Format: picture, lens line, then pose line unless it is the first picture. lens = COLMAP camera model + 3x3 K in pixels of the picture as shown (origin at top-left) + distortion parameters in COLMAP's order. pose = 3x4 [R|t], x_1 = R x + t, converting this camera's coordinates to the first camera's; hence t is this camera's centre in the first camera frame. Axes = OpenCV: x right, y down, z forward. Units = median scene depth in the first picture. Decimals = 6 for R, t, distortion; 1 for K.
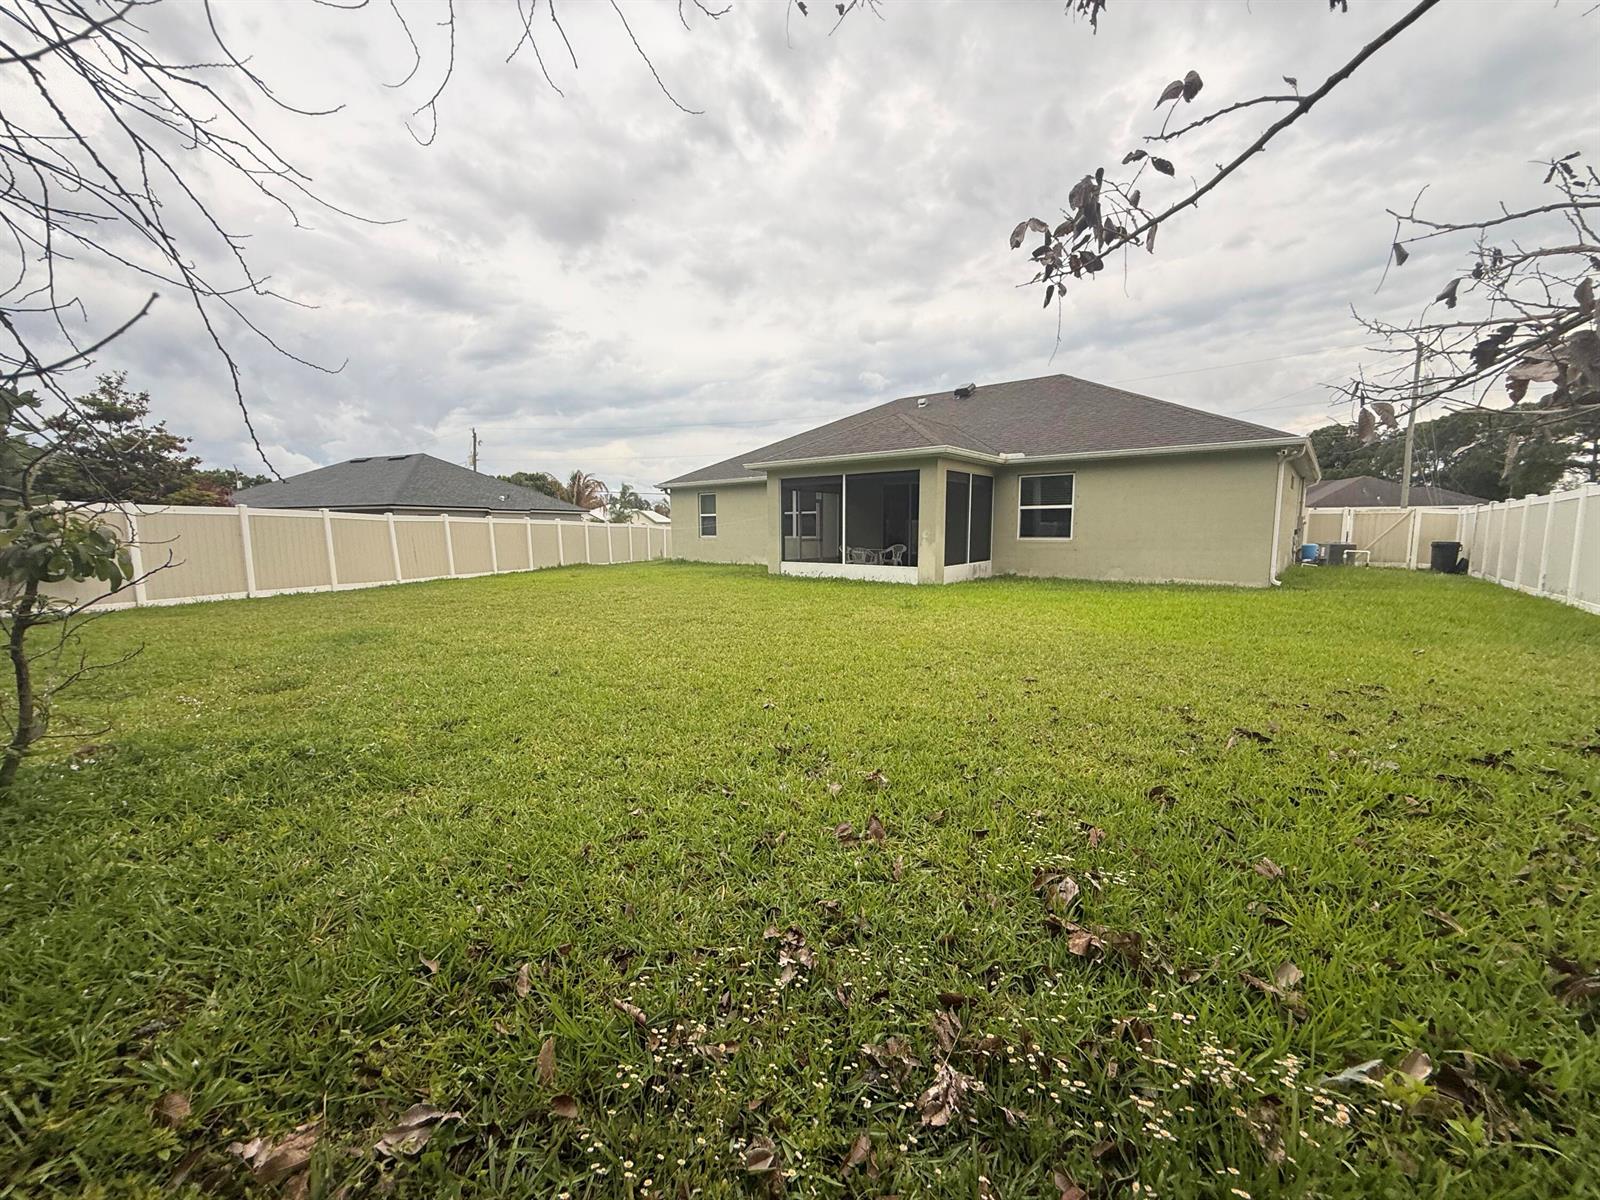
lens RADIAL K [[648.0, 0, 800.0], [0, 648.0, 600.0], [0, 0, 1]] dist [-0.002631, -0.000425]
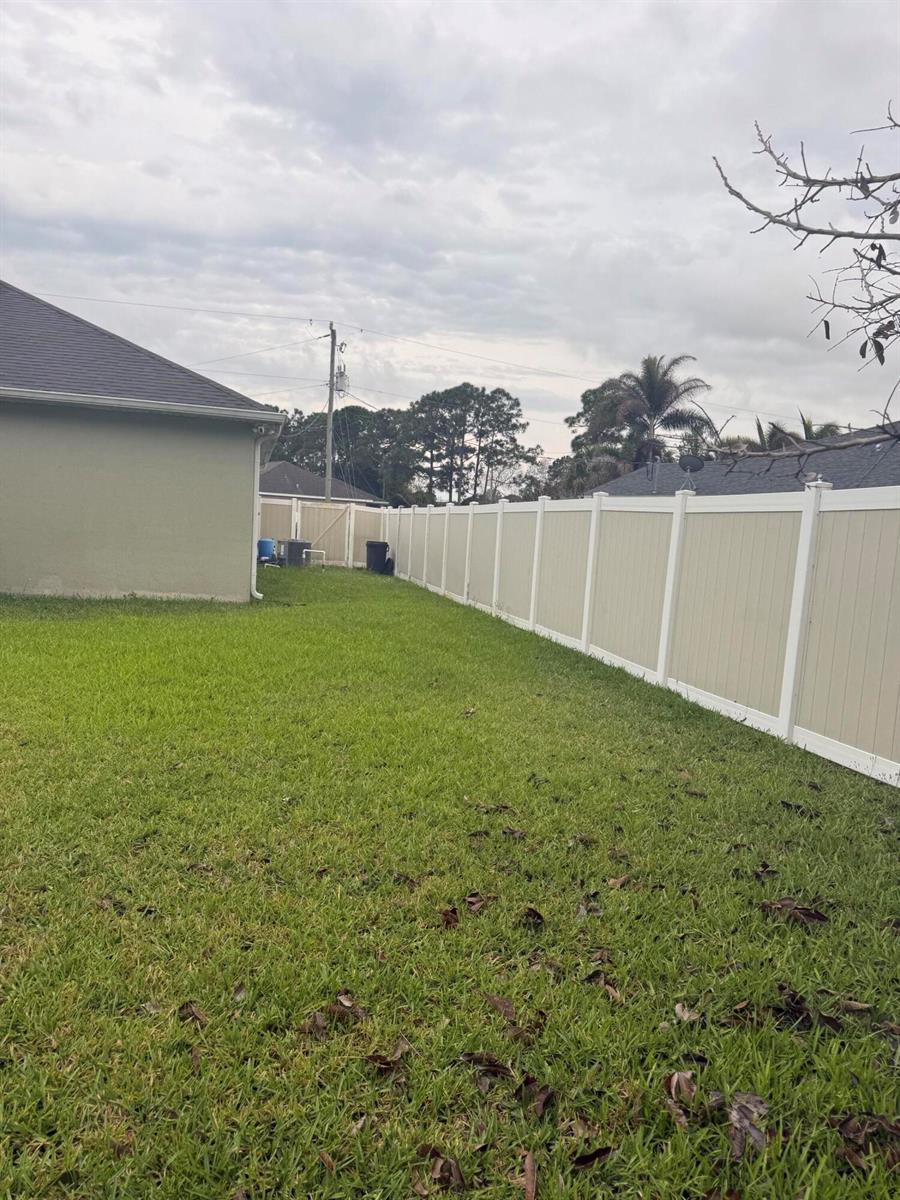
lens RADIAL K [[825.4, 0, 451.8], [0, 825.4, 614.4], [0, 0, 1]] dist [0.068089, -0.145987]
pose [[0.597505, -0.046161, 0.800536, 0.050386], [0.018817, 0.998874, 0.043553, -0.032046], [-0.801645, -0.010959, 0.597700, 0.152658]]
